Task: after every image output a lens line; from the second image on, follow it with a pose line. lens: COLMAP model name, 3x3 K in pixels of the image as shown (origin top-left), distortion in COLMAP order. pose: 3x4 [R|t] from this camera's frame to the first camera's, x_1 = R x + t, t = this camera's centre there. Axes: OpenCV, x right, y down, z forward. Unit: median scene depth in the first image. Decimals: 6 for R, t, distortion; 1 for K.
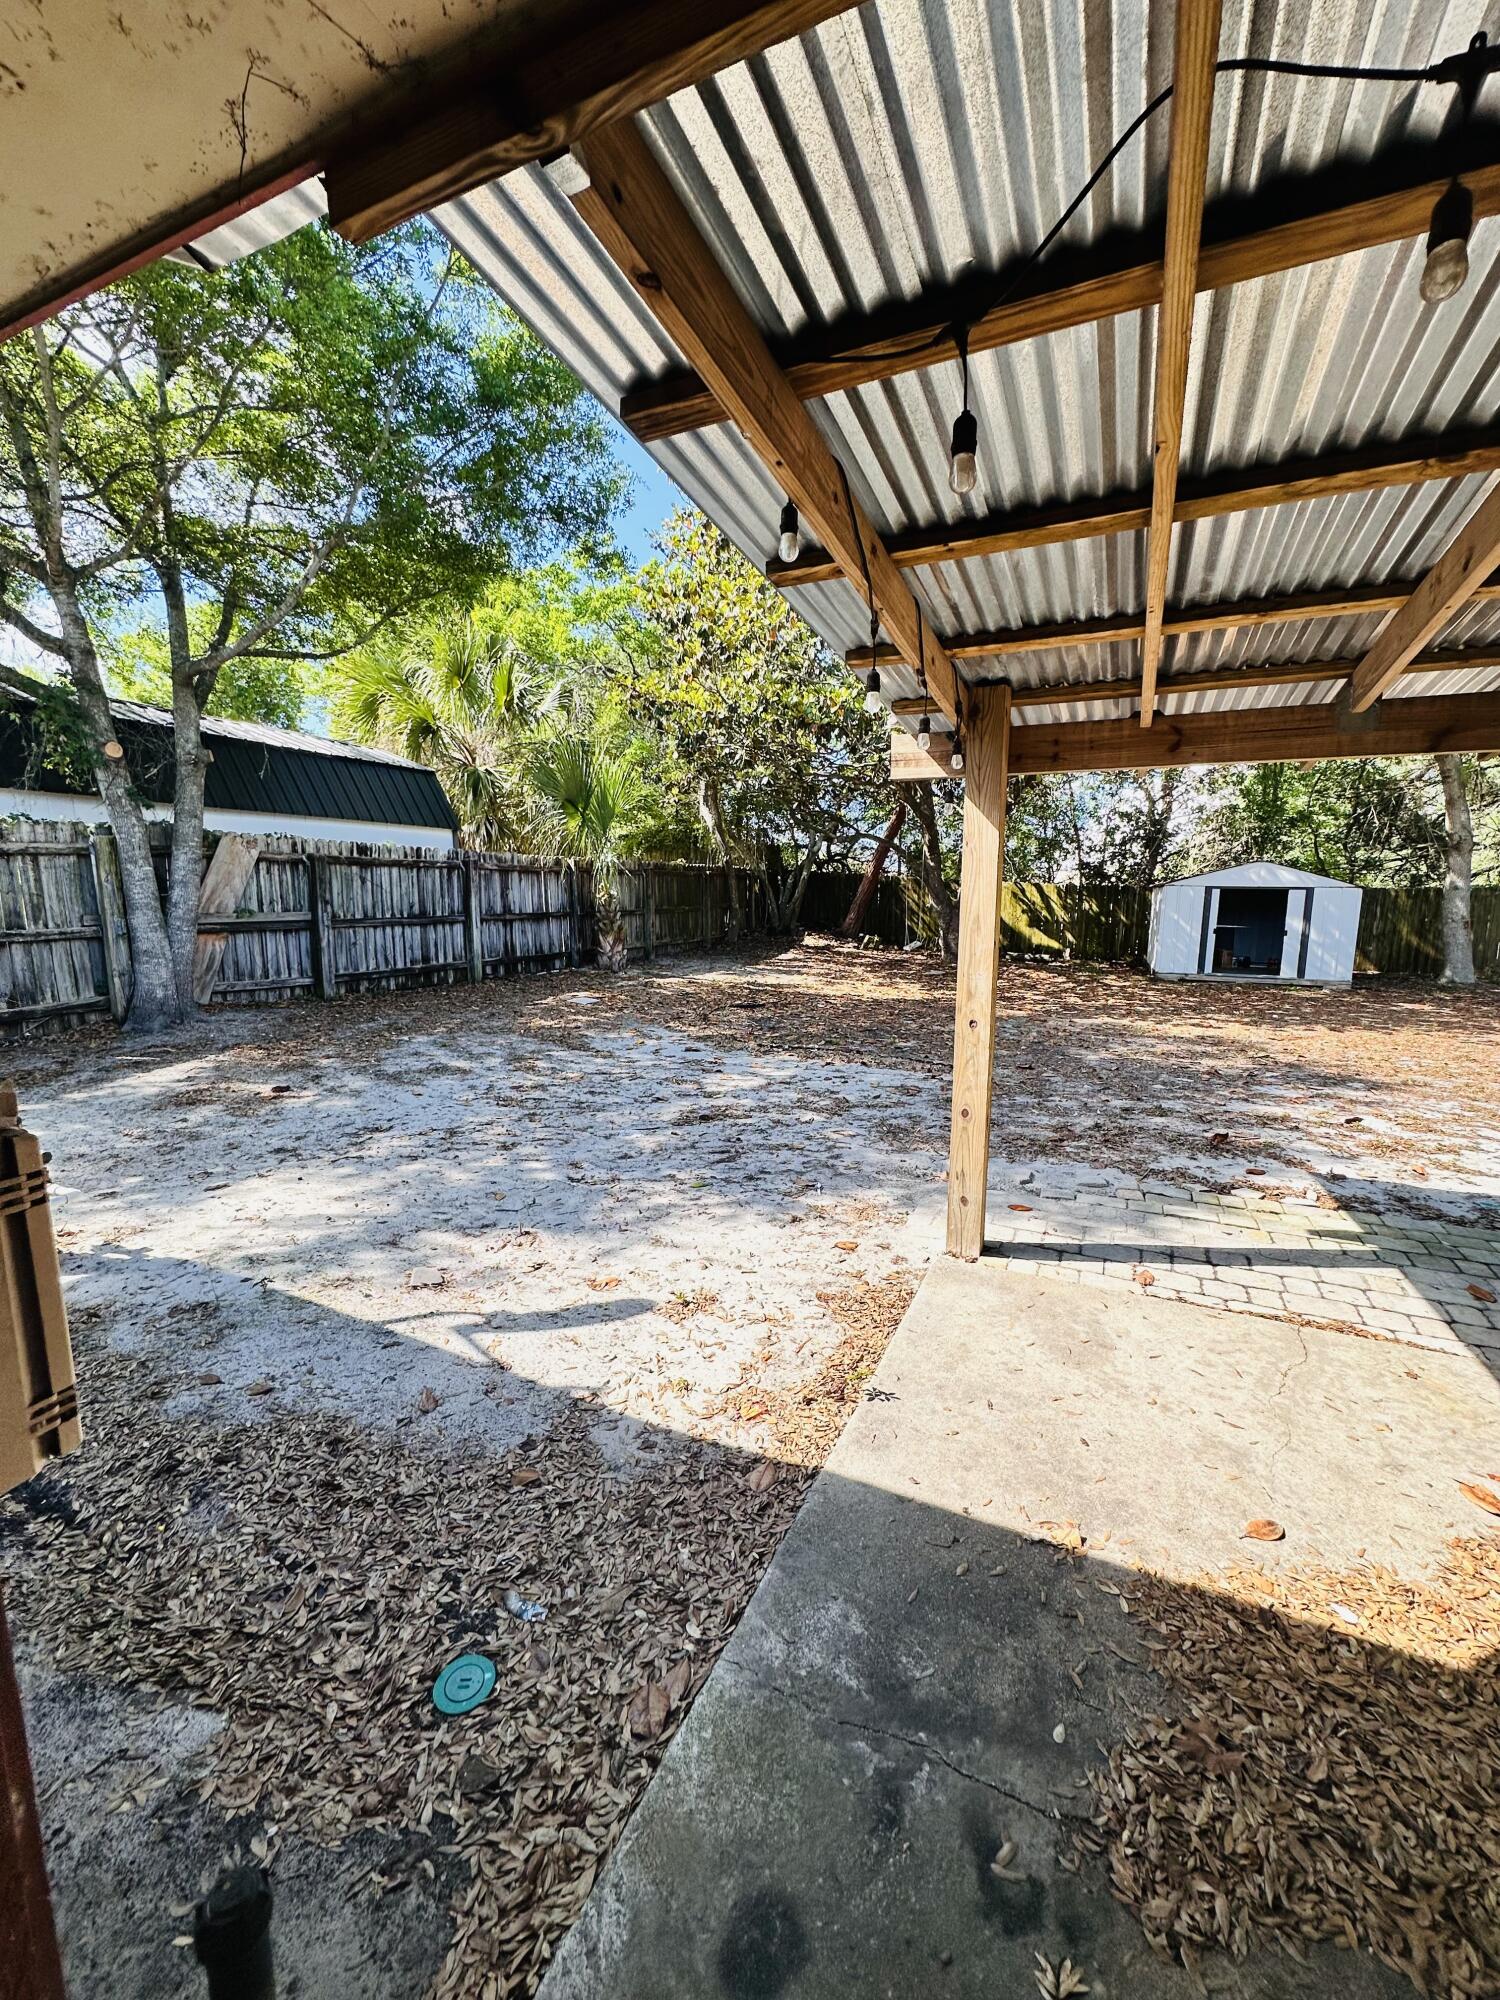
lens RADIAL K [[794.9, 0, 751.0], [0, 794.9, 1001.0], [0, 0, 1]] dist [-0.003093, 0.000661]
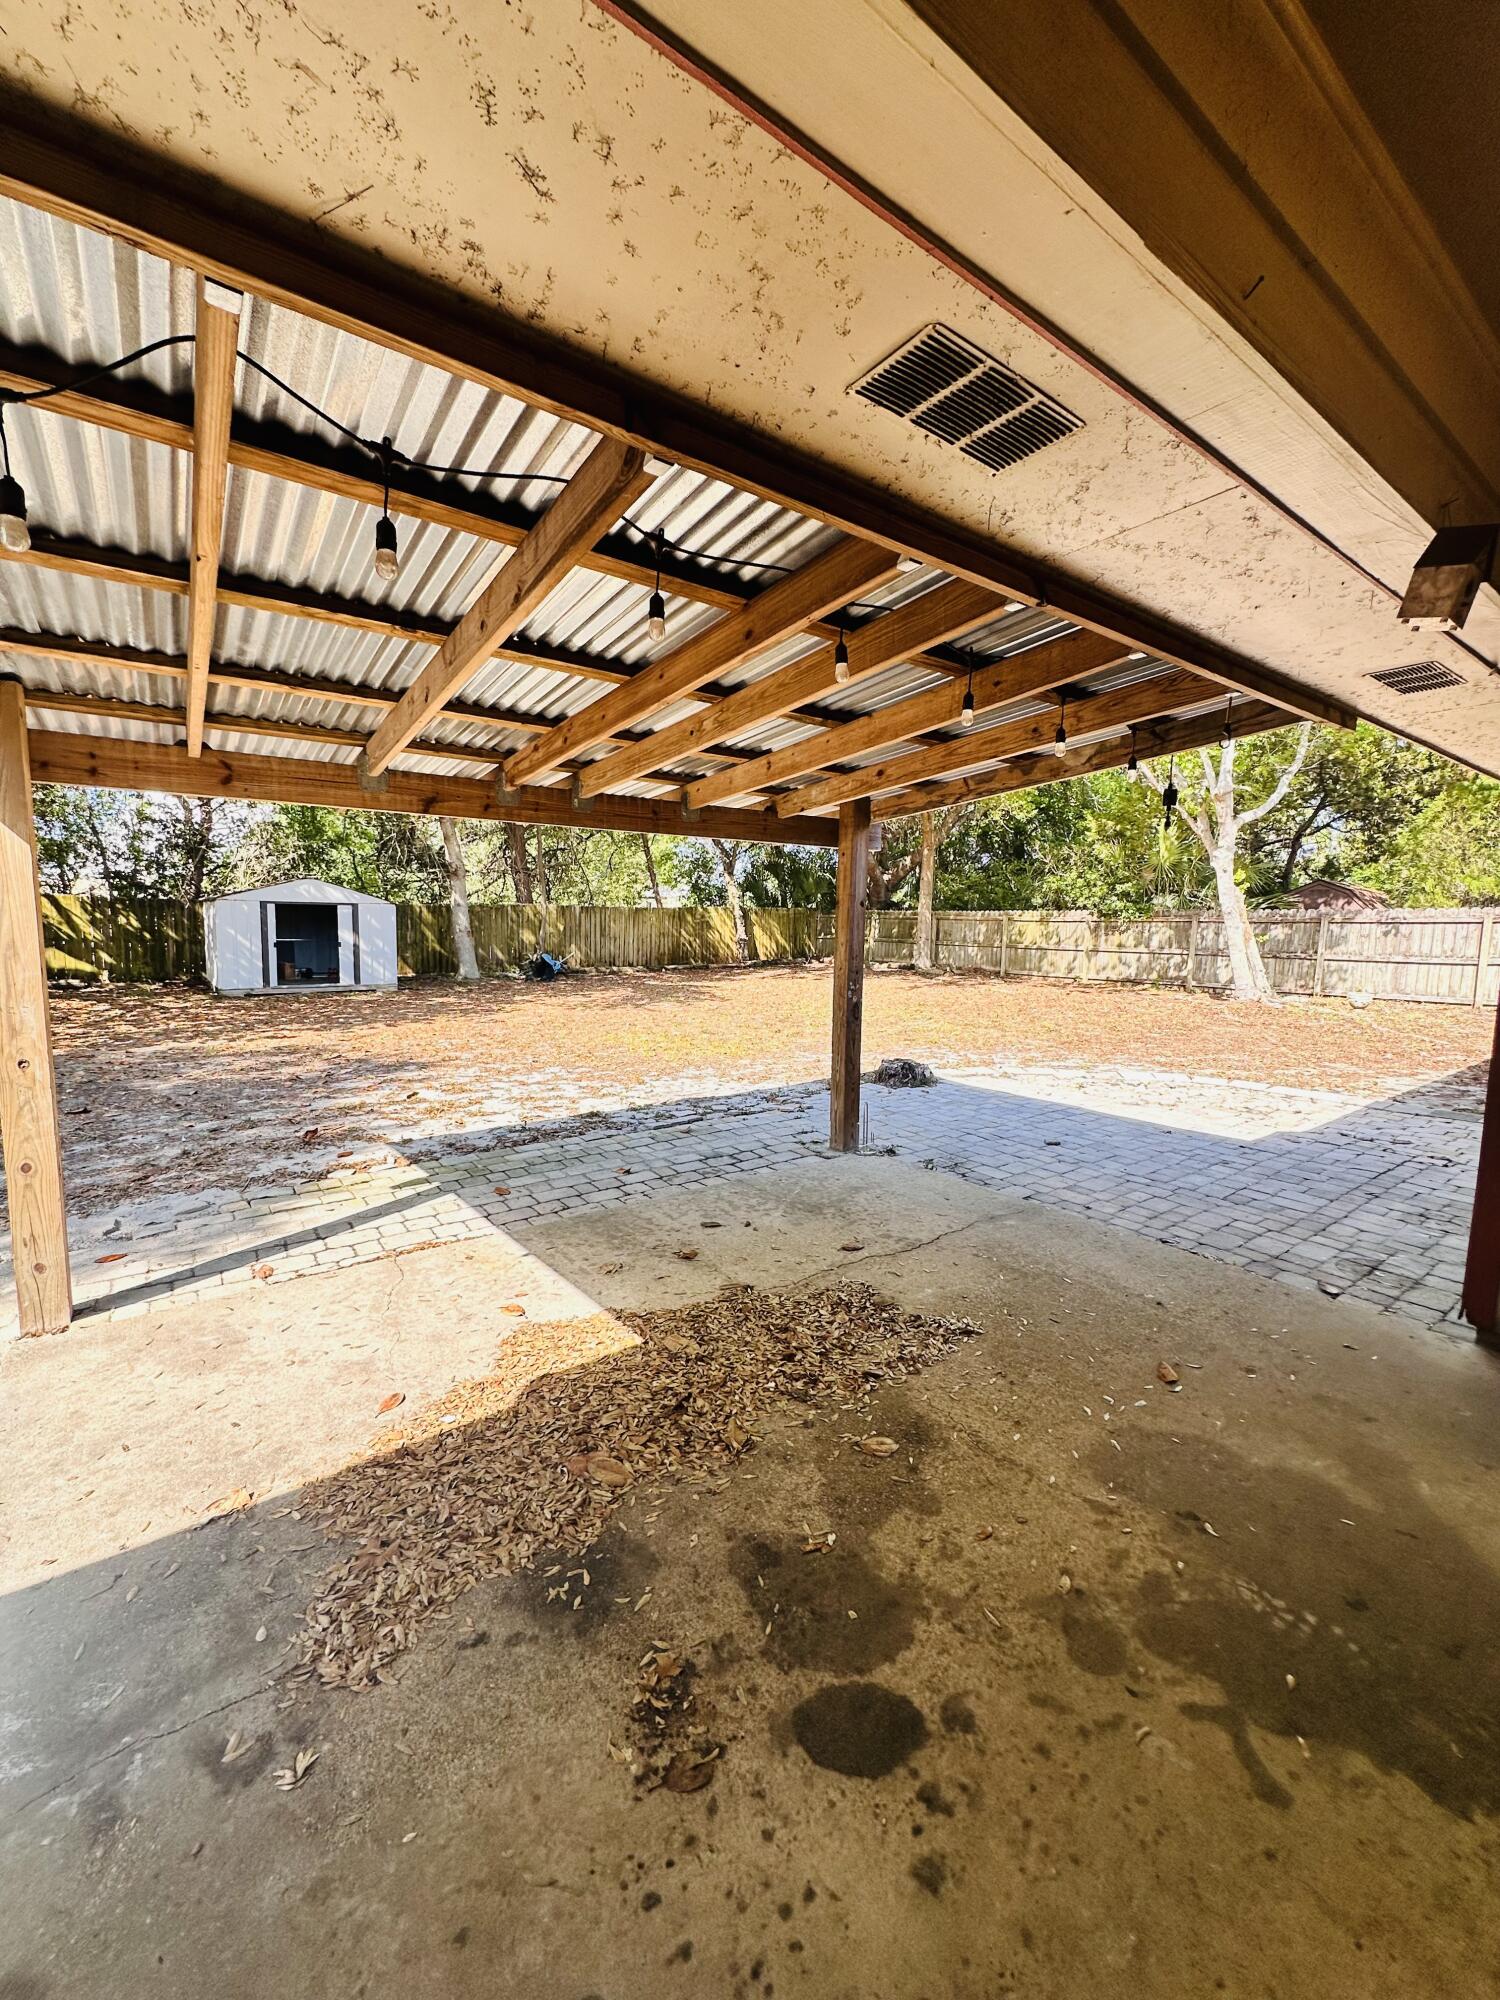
lens RADIAL K [[794.9, 0, 751.0], [0, 794.9, 1001.0], [0, 0, 1]] dist [-0.003093, 0.000661]
pose [[0.480552, -0.094234, 0.871889, -0.061289], [0.107953, 0.993005, 0.047825, 0.003181], [-0.870297, 0.071140, 0.487363, -0.084421]]
